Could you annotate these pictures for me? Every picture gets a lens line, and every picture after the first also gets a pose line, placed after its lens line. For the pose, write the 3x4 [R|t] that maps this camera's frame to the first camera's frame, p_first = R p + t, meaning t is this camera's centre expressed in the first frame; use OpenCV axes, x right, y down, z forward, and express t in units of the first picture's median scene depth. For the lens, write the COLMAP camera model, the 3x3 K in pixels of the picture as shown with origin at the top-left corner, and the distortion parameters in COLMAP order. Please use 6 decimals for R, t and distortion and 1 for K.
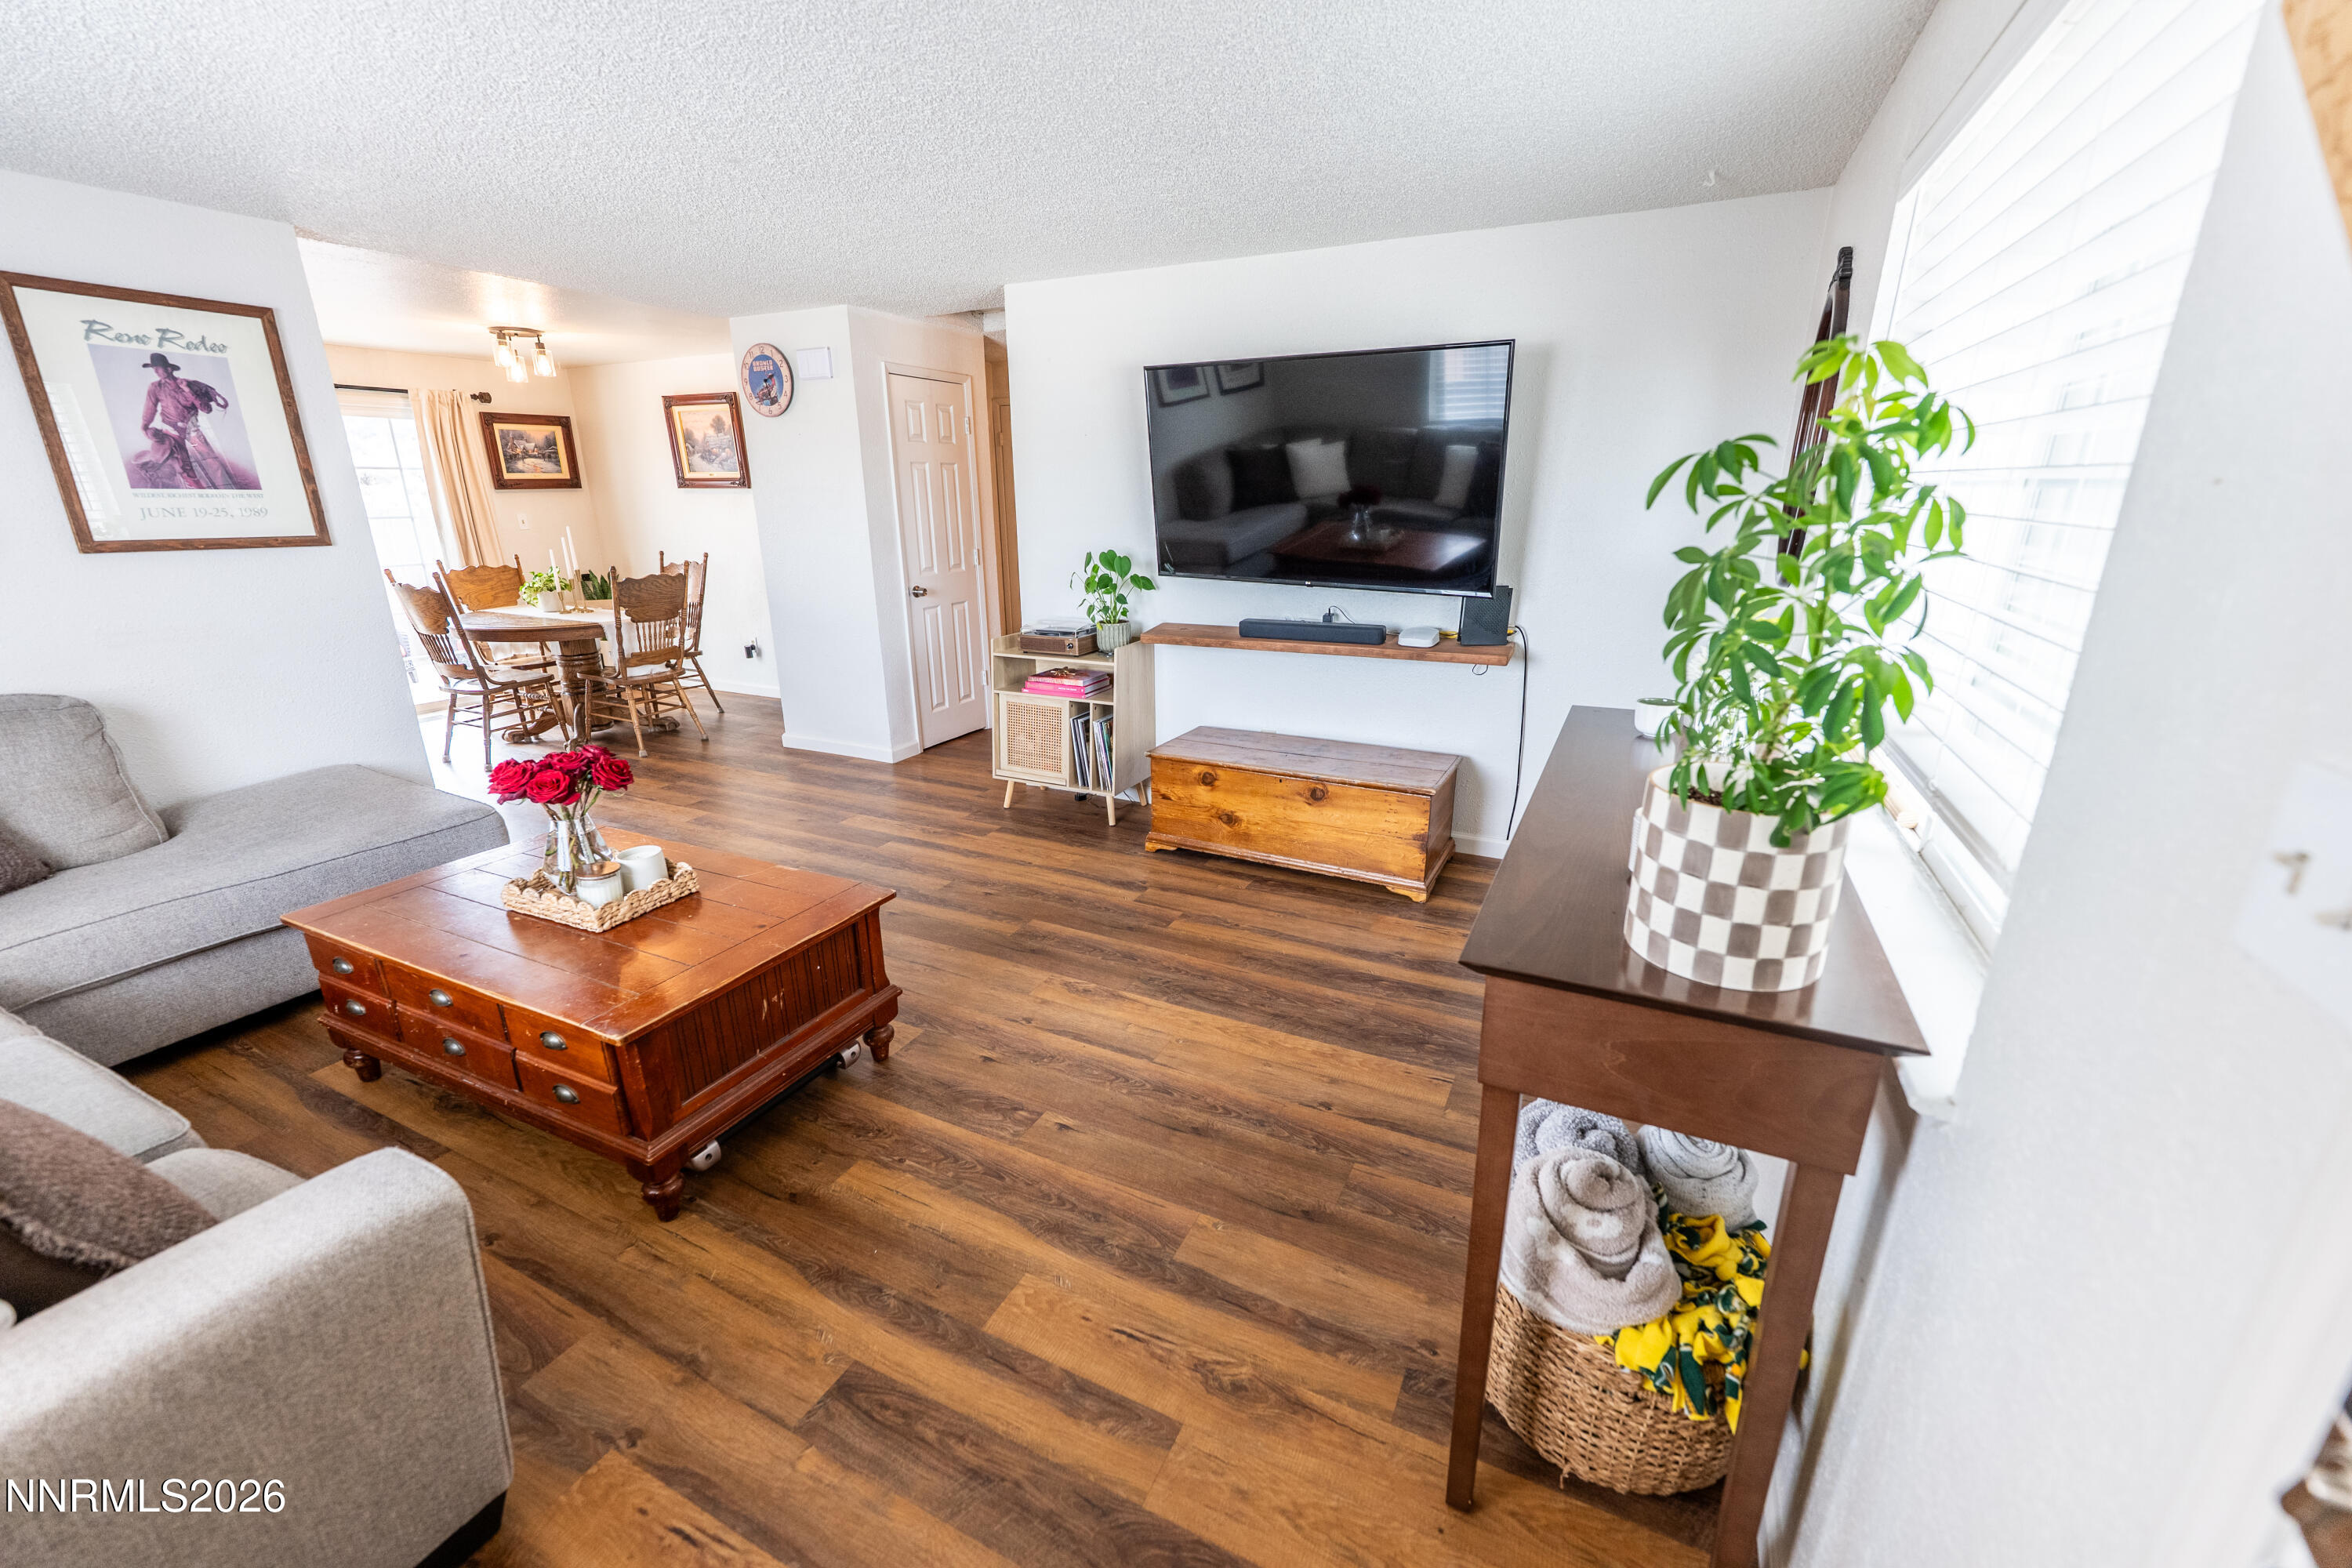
lens RADIAL K [[929.7, 0, 1176.3], [0, 929.7, 783.9], [0, 0, 1]] dist [0.000349, -0.000414]
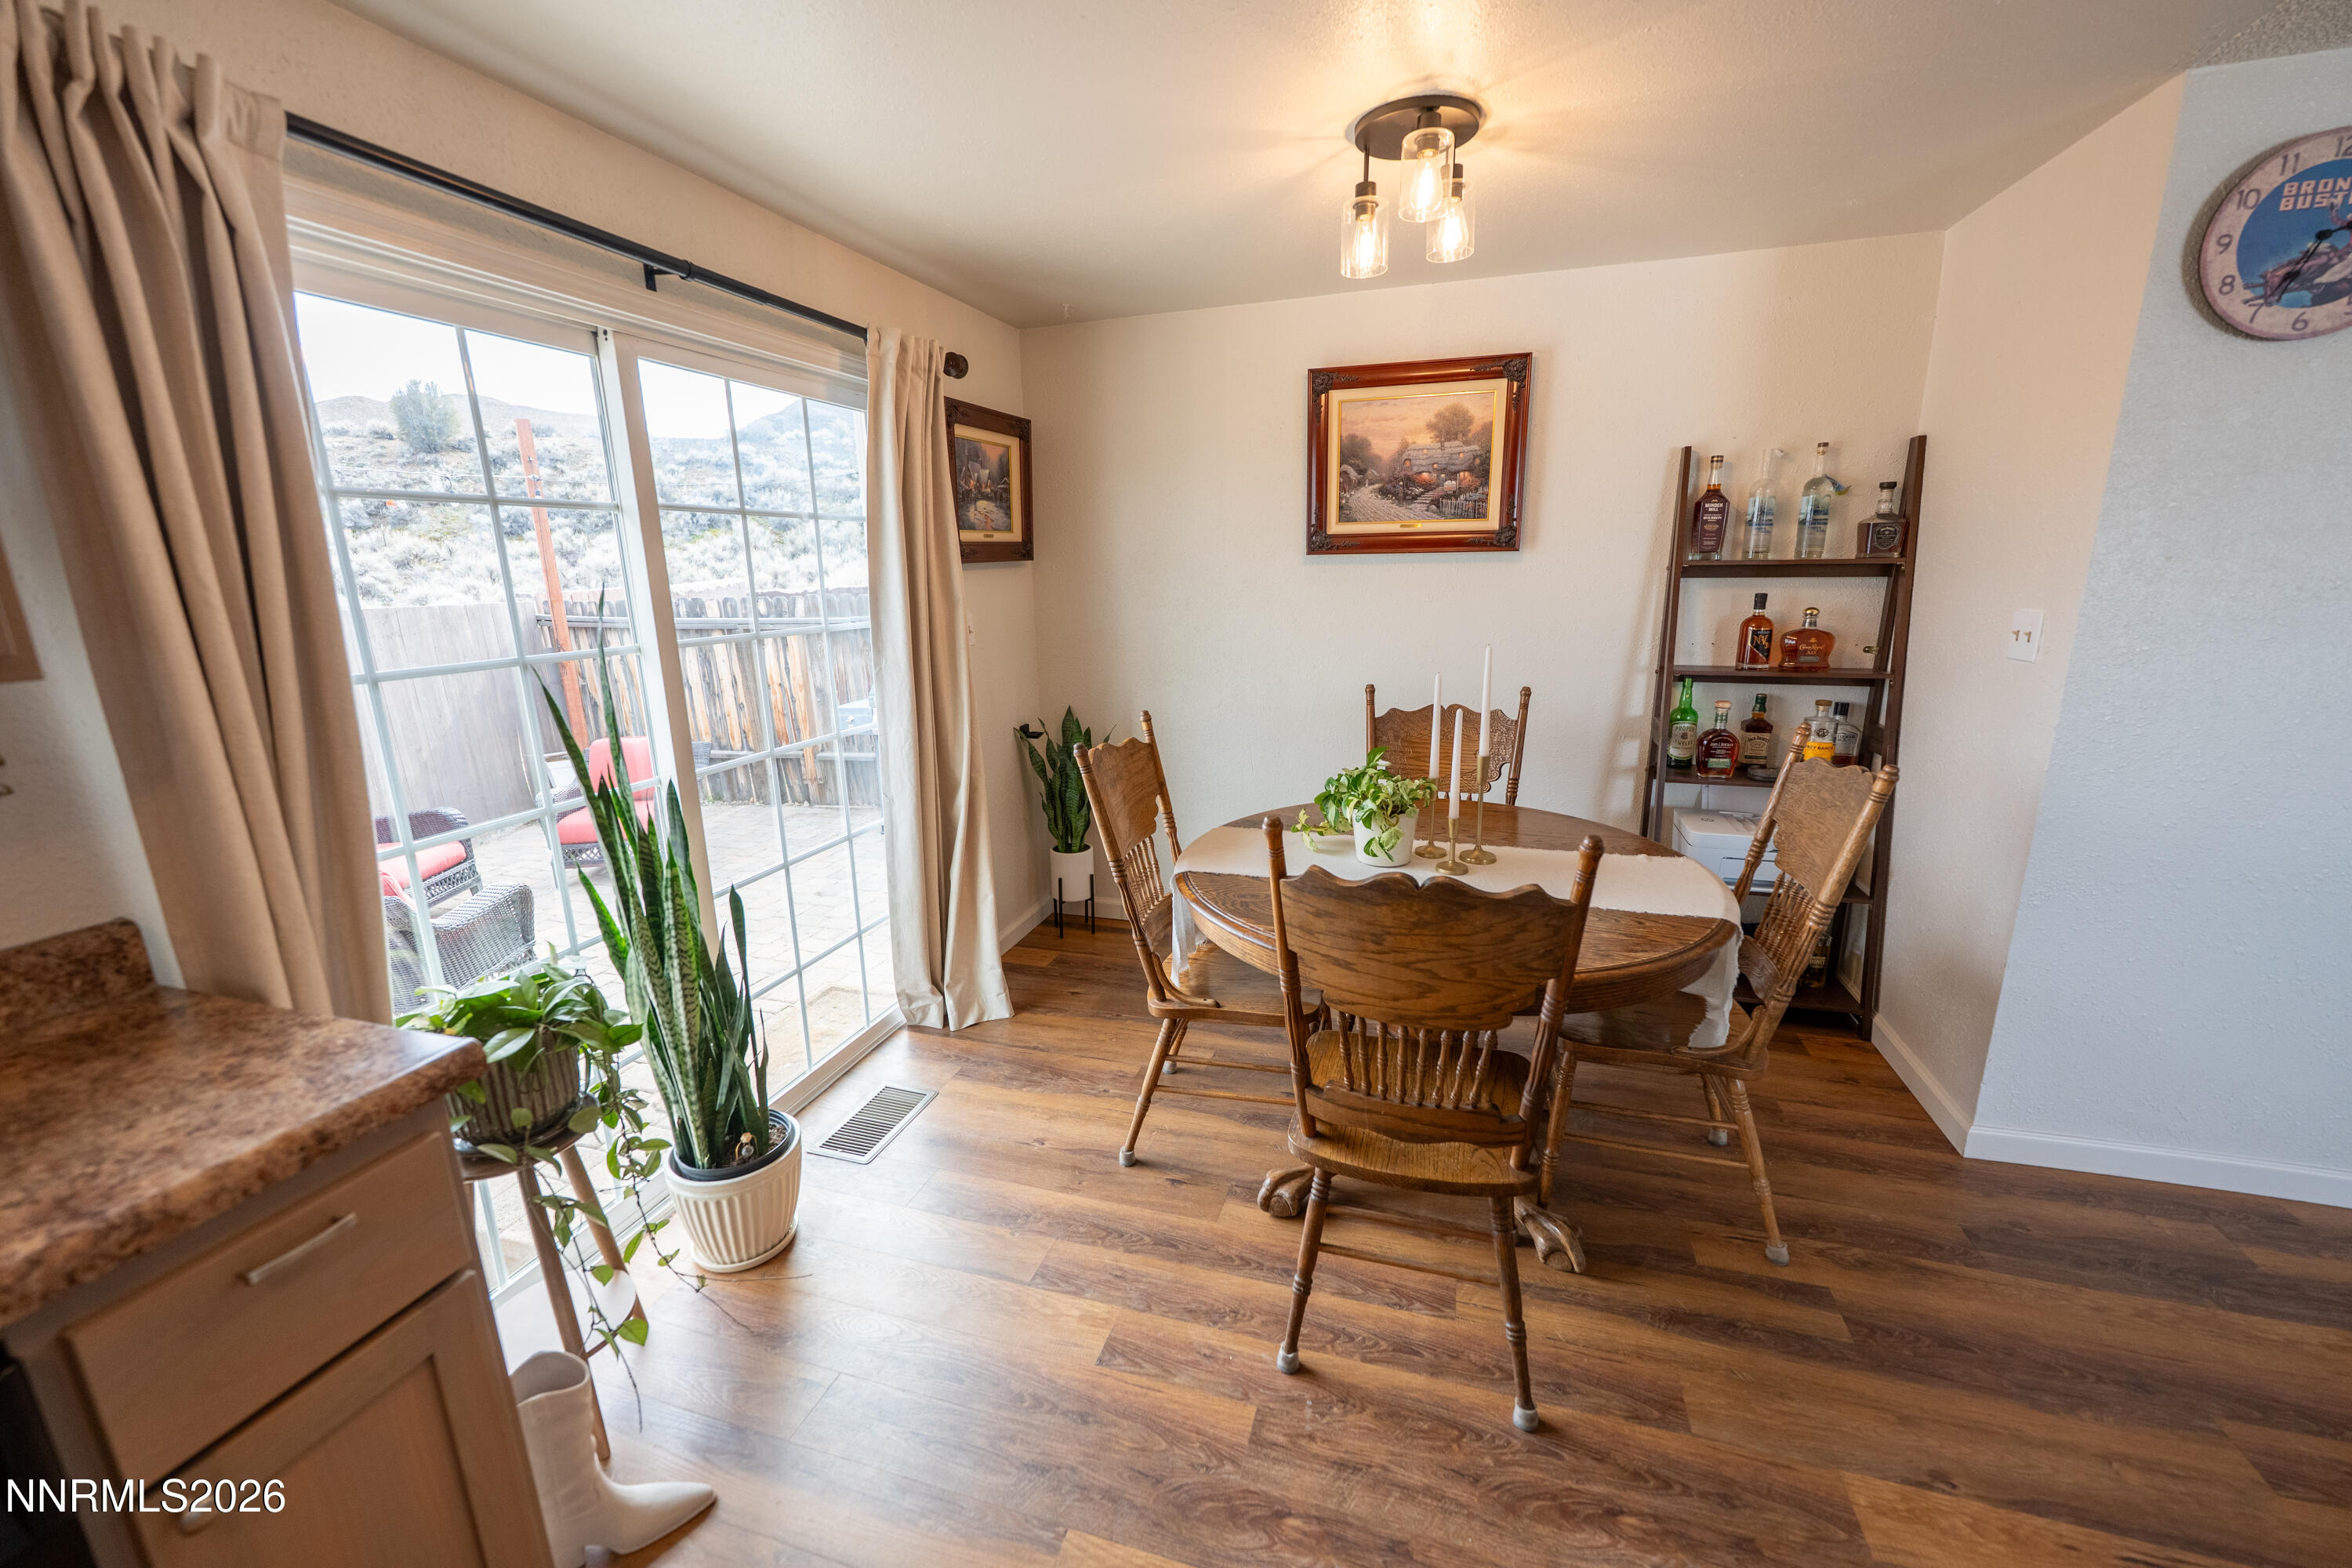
lens RADIAL K [[929.7, 0, 1179.7], [0, 929.7, 783.1], [0, 0, 1]] dist [0.000349, -0.000414]
pose [[0.987742, -0.054739, 0.146181, -1.293771], [0.065609, 0.995345, -0.070600, -0.313636], [-0.141635, 0.079325, 0.986735, 1.001064]]
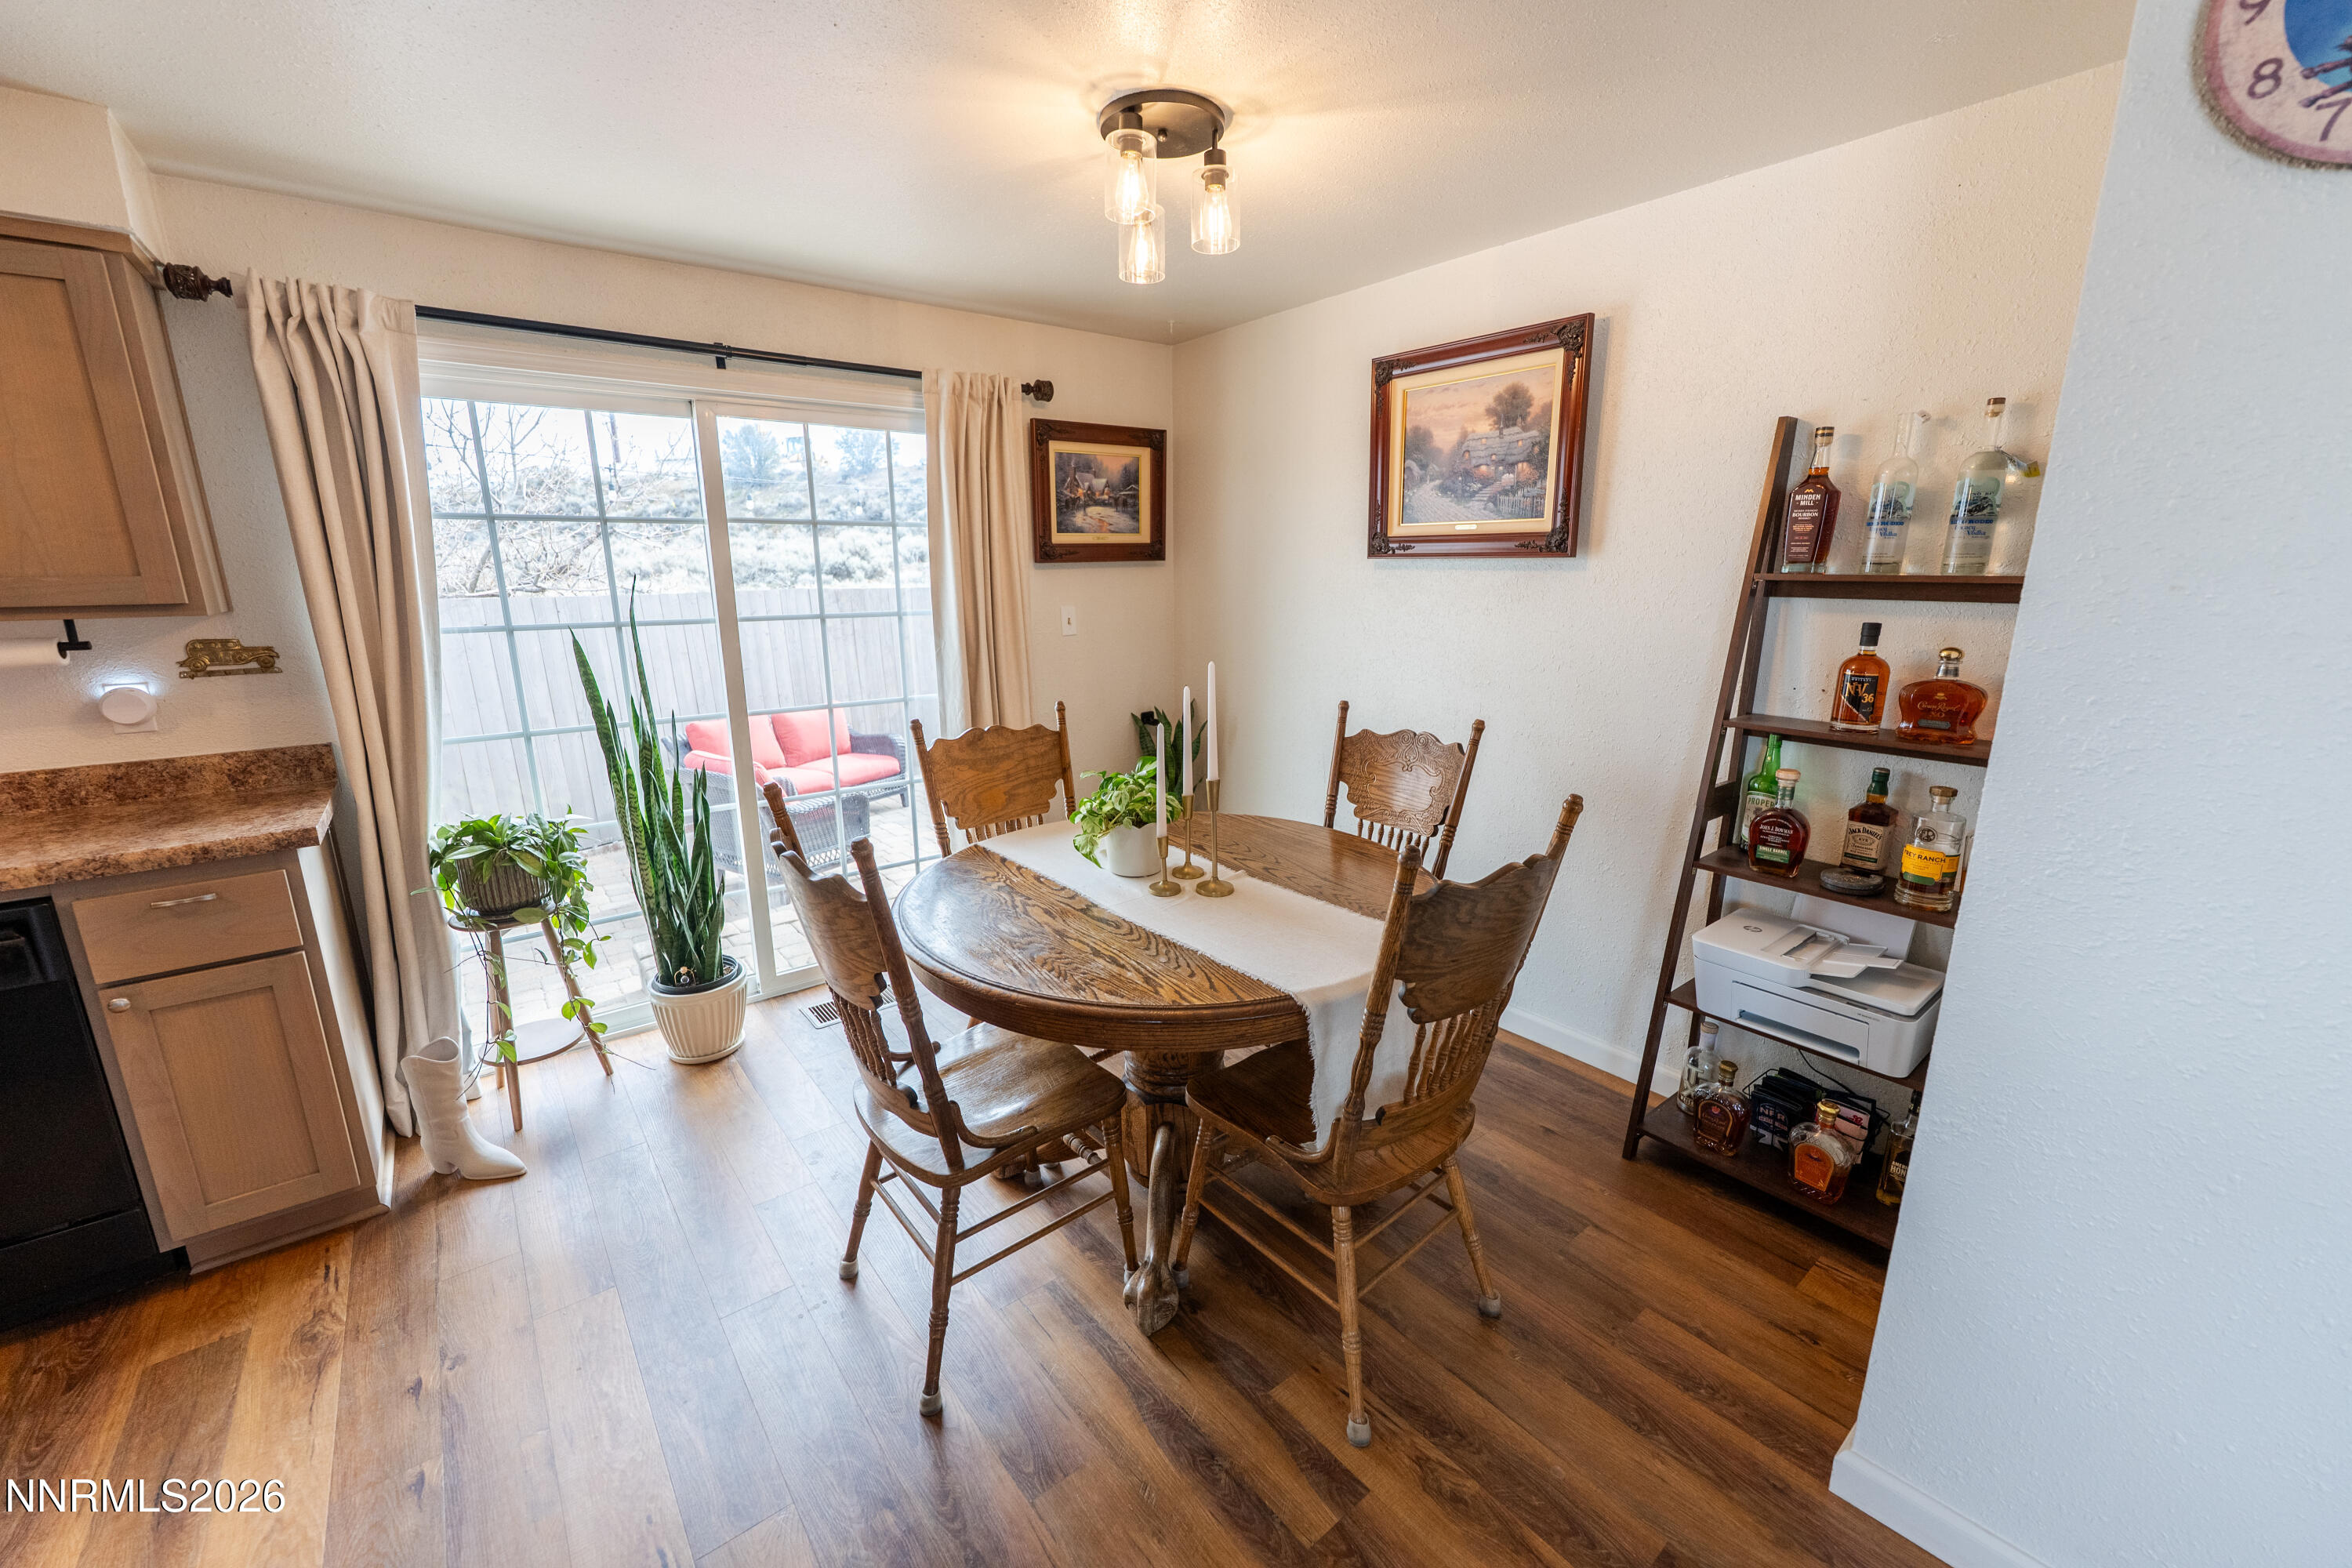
lens RADIAL K [[929.7, 0, 1178.2], [0, 929.7, 782.5], [0, 0, 1]] dist [0.000349, -0.000414]
pose [[0.905960, 0.091931, -0.413261, -0.795747], [-0.122757, 0.991246, -0.048606, -0.328199], [0.405175, 0.094766, 0.909314, 1.045403]]
